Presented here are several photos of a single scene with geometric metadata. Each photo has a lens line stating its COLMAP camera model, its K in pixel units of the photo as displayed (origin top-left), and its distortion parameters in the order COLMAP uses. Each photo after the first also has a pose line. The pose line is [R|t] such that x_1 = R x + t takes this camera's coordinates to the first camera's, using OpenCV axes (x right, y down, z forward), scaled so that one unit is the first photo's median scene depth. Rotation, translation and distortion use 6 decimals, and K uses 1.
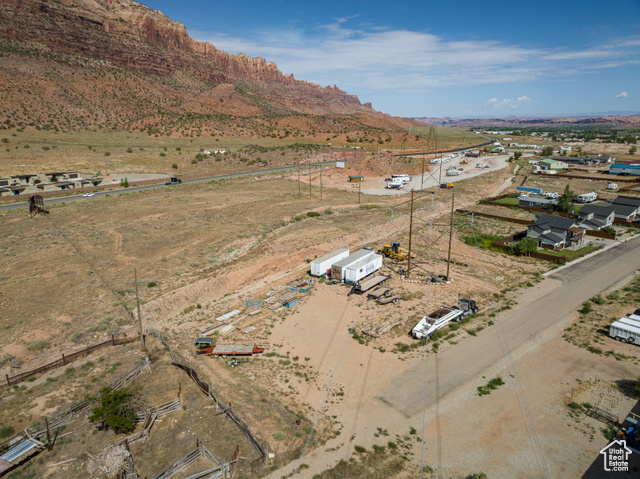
lens RADIAL K [[451.7, 0, 318.3], [0, 451.7, 239.8], [0, 0, 1]] dist [-0.042465, 0.014203]
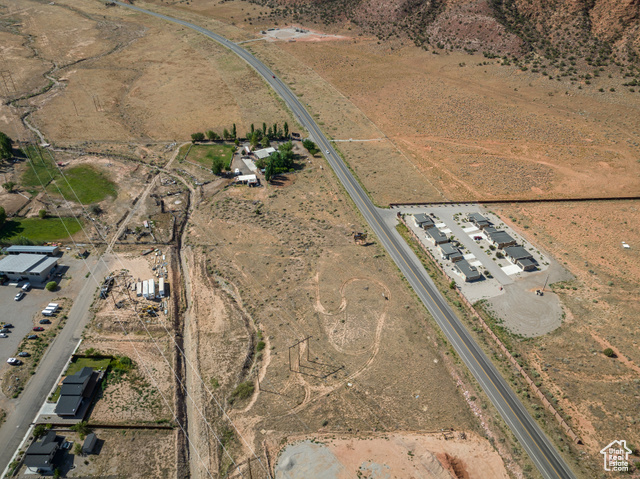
lens RADIAL K [[451.7, 0, 314.2], [0, 451.7, 242.2], [0, 0, 1]] dist [-0.042465, 0.014203]
pose [[-0.621482, 0.451061, -0.640550, 0.304726], [-0.195014, 0.702818, 0.684117, -0.613200], [0.758769, 0.550082, -0.348825, 0.735508]]
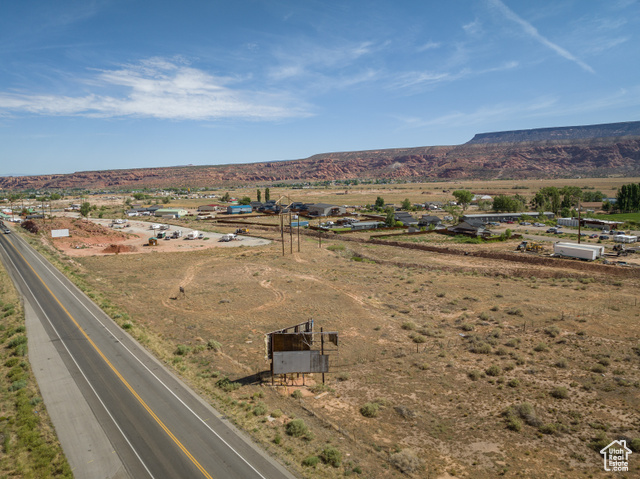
lens RADIAL K [[451.7, 0, 316.3], [0, 451.7, 237.9], [0, 0, 1]] dist [-0.042465, 0.014203]
pose [[0.256367, -0.130507, 0.957728, -0.479019], [0.264174, 0.962579, 0.060453, -0.093050], [-0.929779, 0.237508, 0.281250, 0.424036]]
